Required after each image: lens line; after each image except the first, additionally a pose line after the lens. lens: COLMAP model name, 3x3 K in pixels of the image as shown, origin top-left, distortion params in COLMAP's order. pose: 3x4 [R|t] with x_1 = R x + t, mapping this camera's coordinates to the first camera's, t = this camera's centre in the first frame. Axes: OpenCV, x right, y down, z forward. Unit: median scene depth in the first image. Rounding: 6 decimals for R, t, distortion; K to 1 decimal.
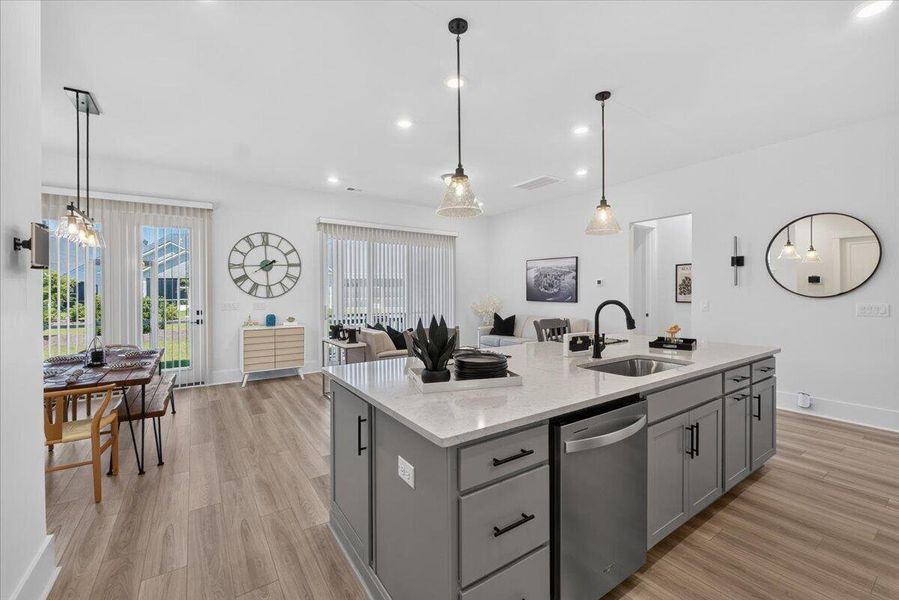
lens RADIAL K [[374.0, 0, 447.4], [0, 374.0, 294.2], [0, 0, 1]] dist [0.001294, -0.001699]
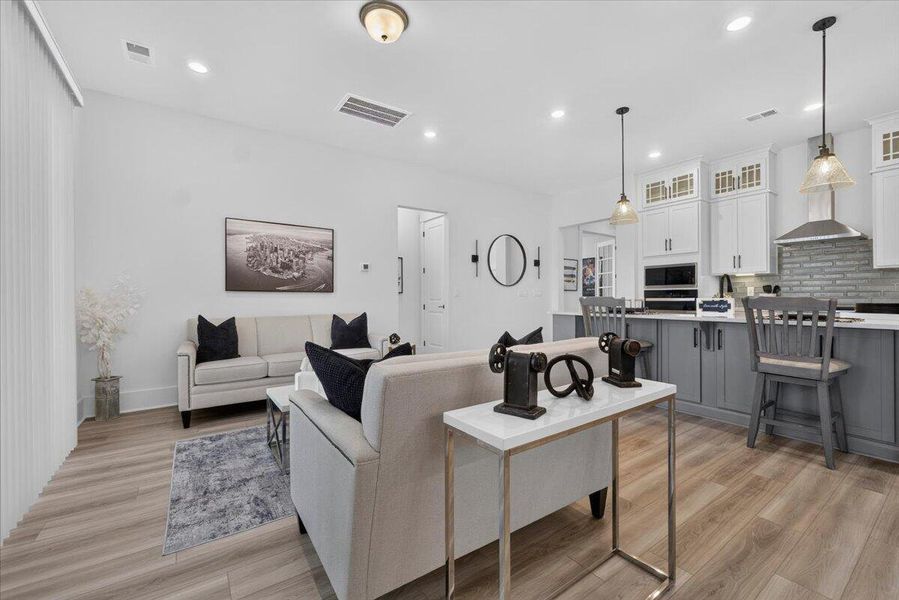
lens RADIAL K [[374.0, 0, 454.0], [0, 374.0, 296.9], [0, 0, 1]] dist [0.001294, -0.001699]
pose [[-0.022893, 0.004354, 0.999728, -0.386163], [0.013888, 0.999895, -0.004037, 0.037016], [-0.999641, 0.013792, -0.022951, 0.776549]]
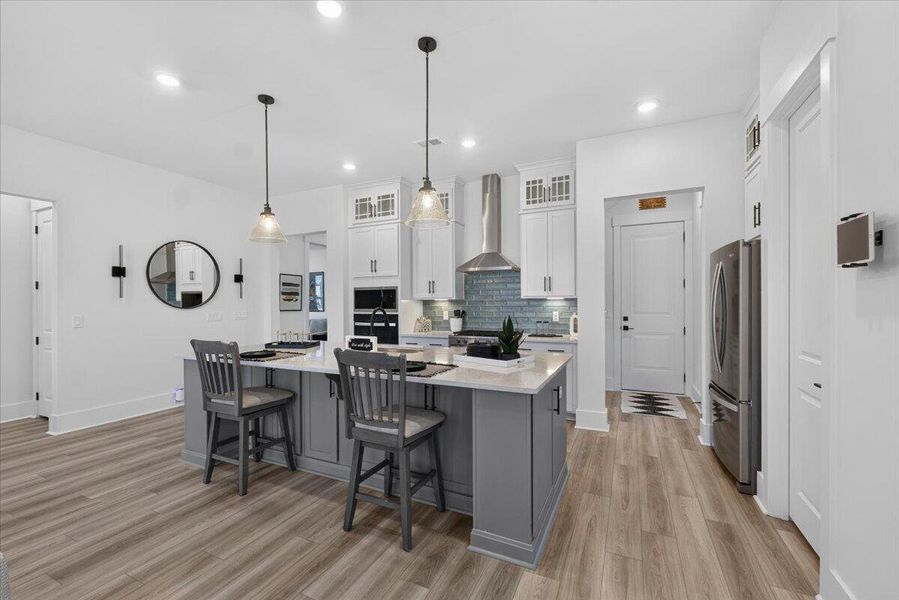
lens RADIAL K [[374.0, 0, 454.3], [0, 374.0, 301.4], [0, 0, 1]] dist [0.001294, -0.001699]
pose [[-0.508173, 0.007798, 0.861220, -0.323169], [0.015266, 0.999883, -0.000046, -0.000143], [-0.861120, 0.013124, -0.508232, 0.527508]]
